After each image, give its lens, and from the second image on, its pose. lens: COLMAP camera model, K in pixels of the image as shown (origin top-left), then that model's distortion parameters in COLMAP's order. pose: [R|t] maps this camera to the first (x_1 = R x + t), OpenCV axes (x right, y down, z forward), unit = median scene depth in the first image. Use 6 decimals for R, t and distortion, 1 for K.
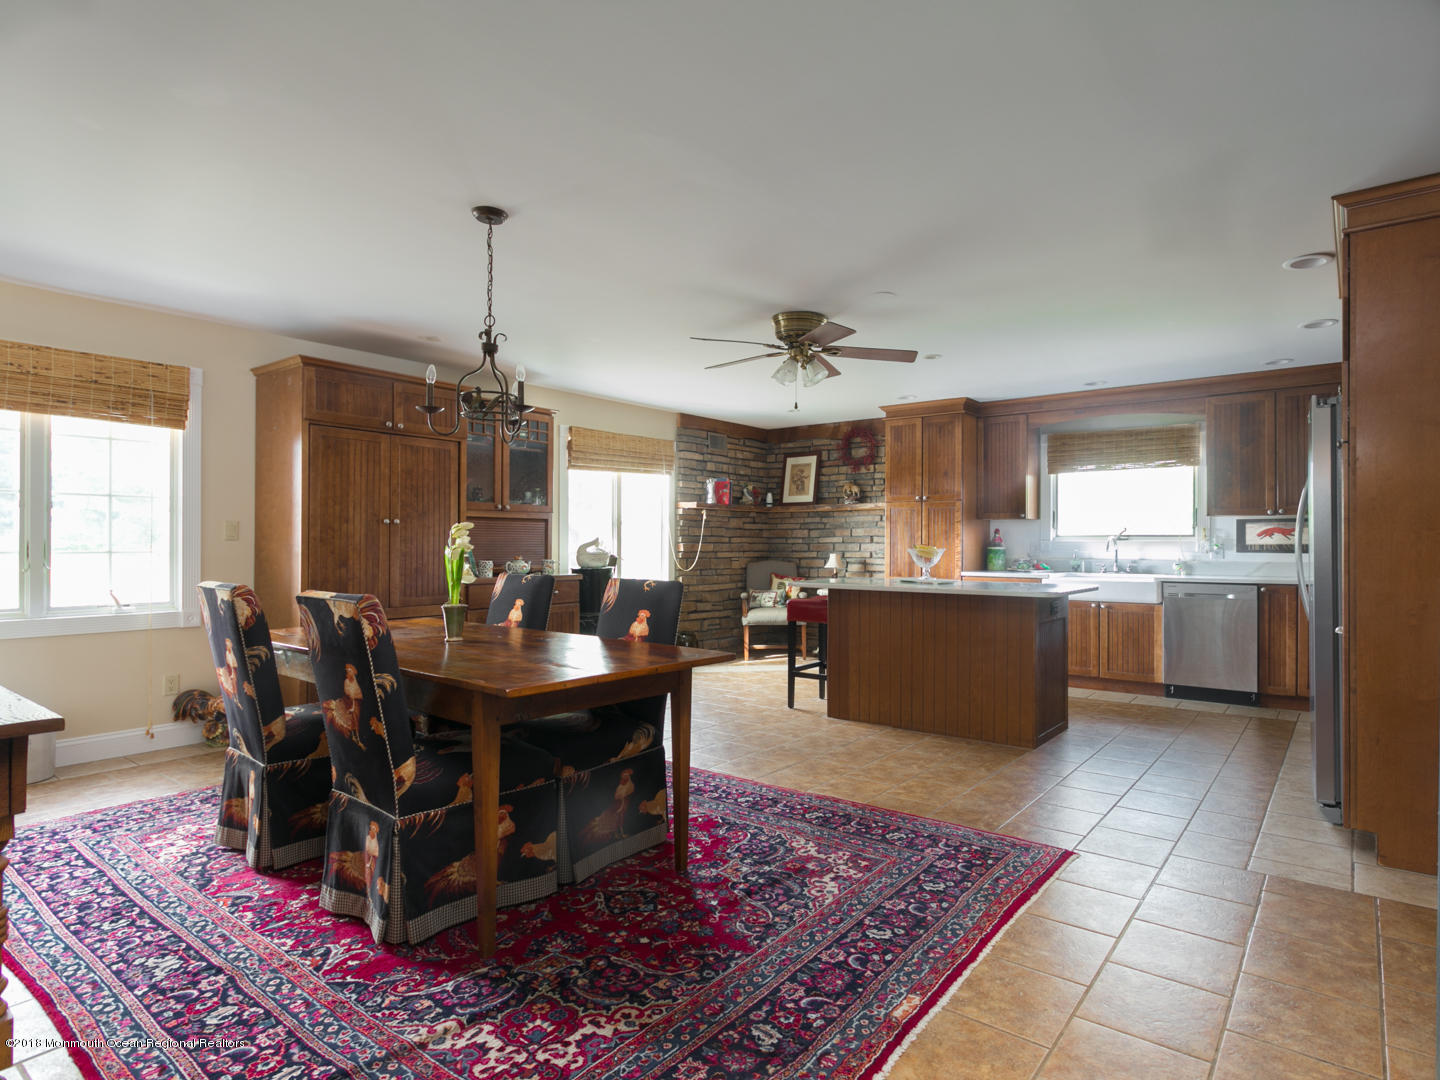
lens RADIAL K [[776.1, 0, 765.9], [0, 776.1, 533.9], [0, 0, 1]] dist [0.000174, -0.000950]
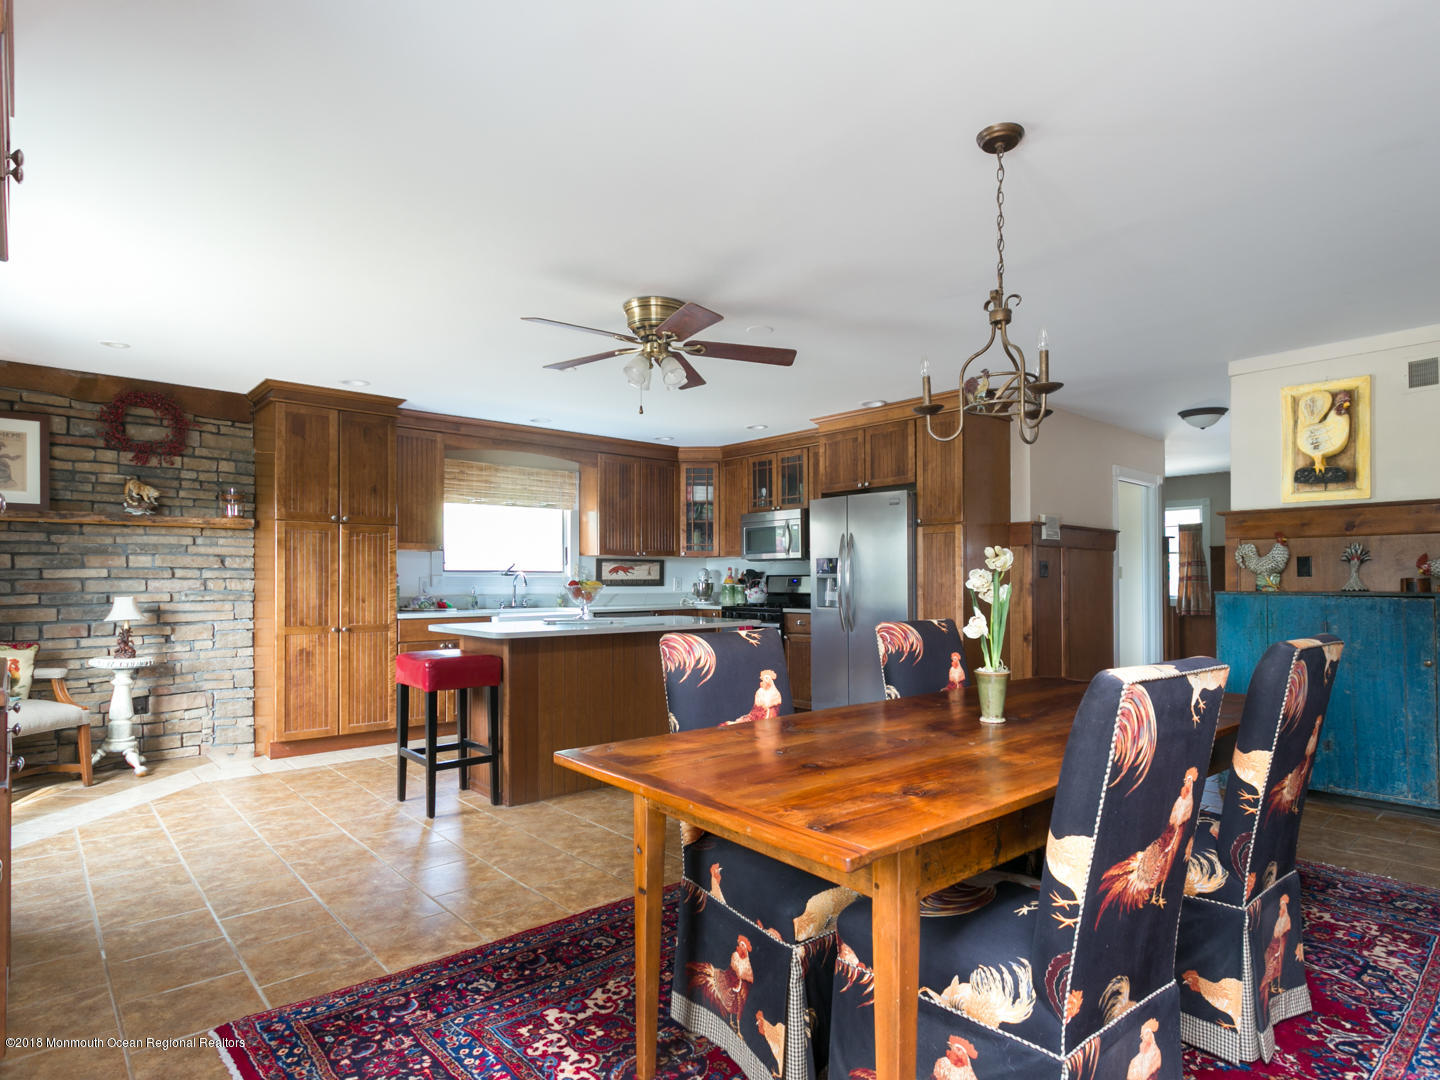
lens RADIAL K [[837.7, 0, 726.1], [0, 837.7, 567.2], [0, 0, 1]] dist [0.001701, 0.001571]
pose [[0.178620, 0.012353, 0.983841, -0.521875], [-0.010815, 0.999885, -0.010591, 0.005283], [-0.983859, -0.008749, 0.178733, 0.486891]]
